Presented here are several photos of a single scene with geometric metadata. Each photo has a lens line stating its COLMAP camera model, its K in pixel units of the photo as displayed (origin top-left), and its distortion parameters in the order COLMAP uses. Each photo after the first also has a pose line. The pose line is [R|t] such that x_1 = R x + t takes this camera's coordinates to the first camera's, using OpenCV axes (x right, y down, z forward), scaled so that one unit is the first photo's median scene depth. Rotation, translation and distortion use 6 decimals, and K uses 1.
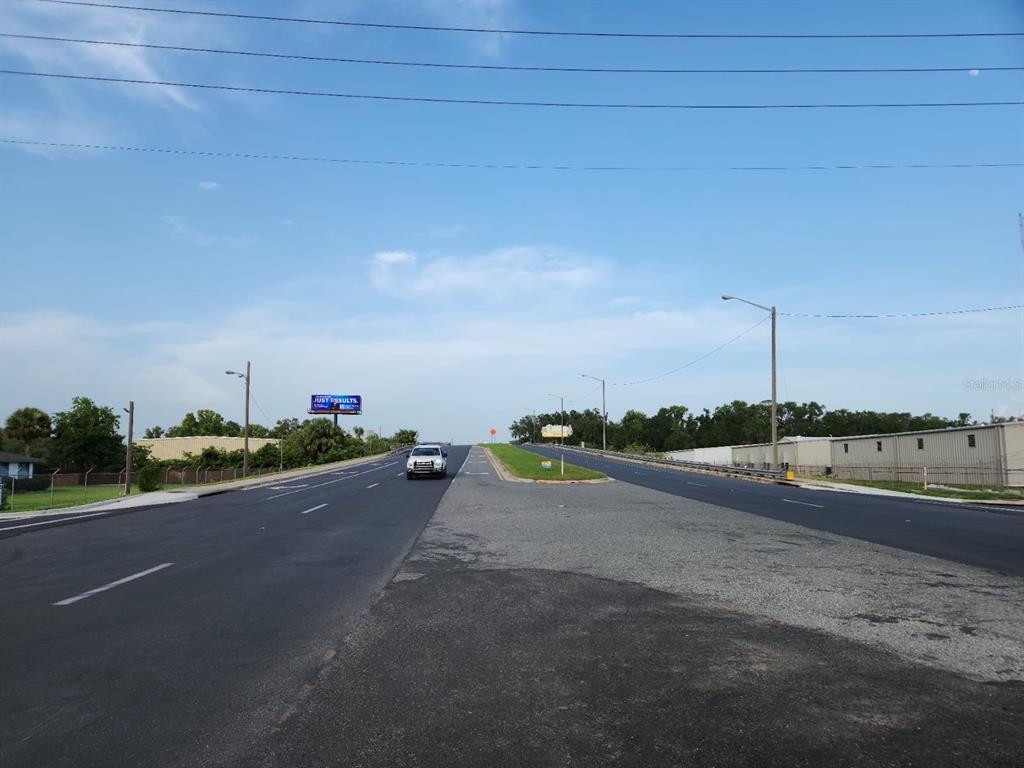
lens RADIAL K [[685.4, 0, 512.0], [0, 685.4, 384.0], [0, 0, 1]] dist [-0.000479, -0.000706]
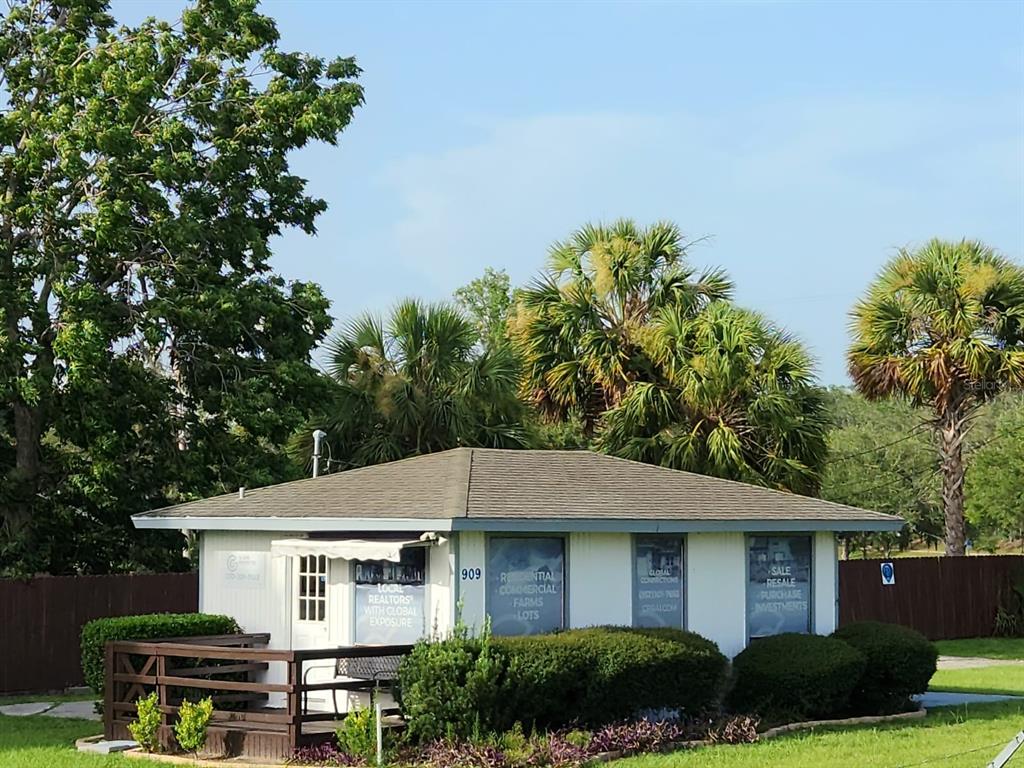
lens RADIAL K [[2789.3, 0, 512.0], [0, 2789.3, 384.0], [0, 0, 1]] dist [-0.038022, 0.045618]
pose [[0.657387, -0.029754, -0.752965, -0.097236], [0.087073, 0.995526, 0.036681, 0.018575], [0.748505, -0.089677, 0.657037, 0.199855]]
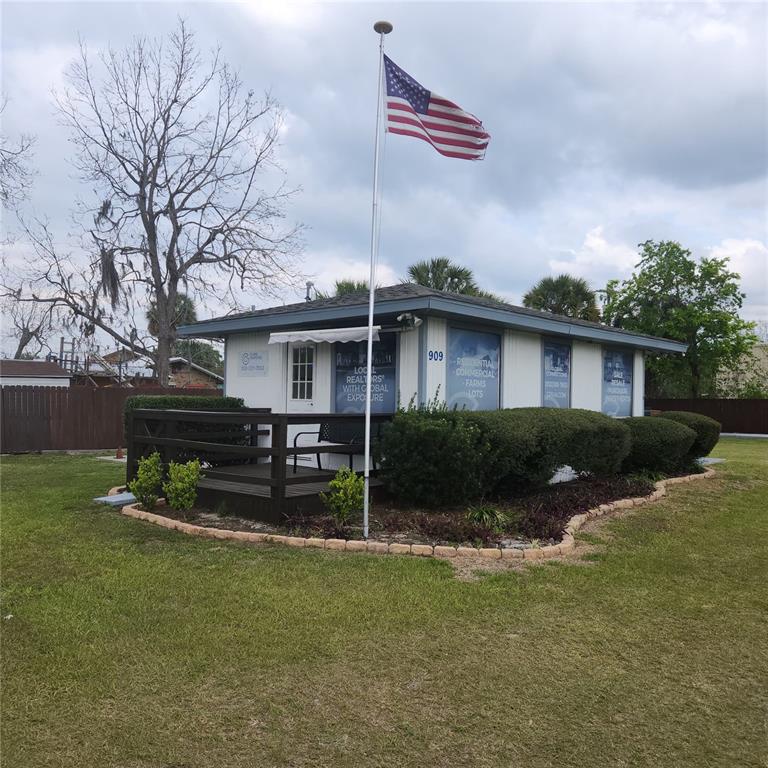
lens RADIAL K [[696.8, 0, 384.0], [0, 696.8, 384.0], [0, 0, 1]] dist [0.001302, 0.001803]
pose [[0.680785, -0.003697, -0.732474, -0.226918], [0.068820, 0.995887, 0.058937, 0.040725], [0.729243, -0.090533, 0.678240, 0.297139]]
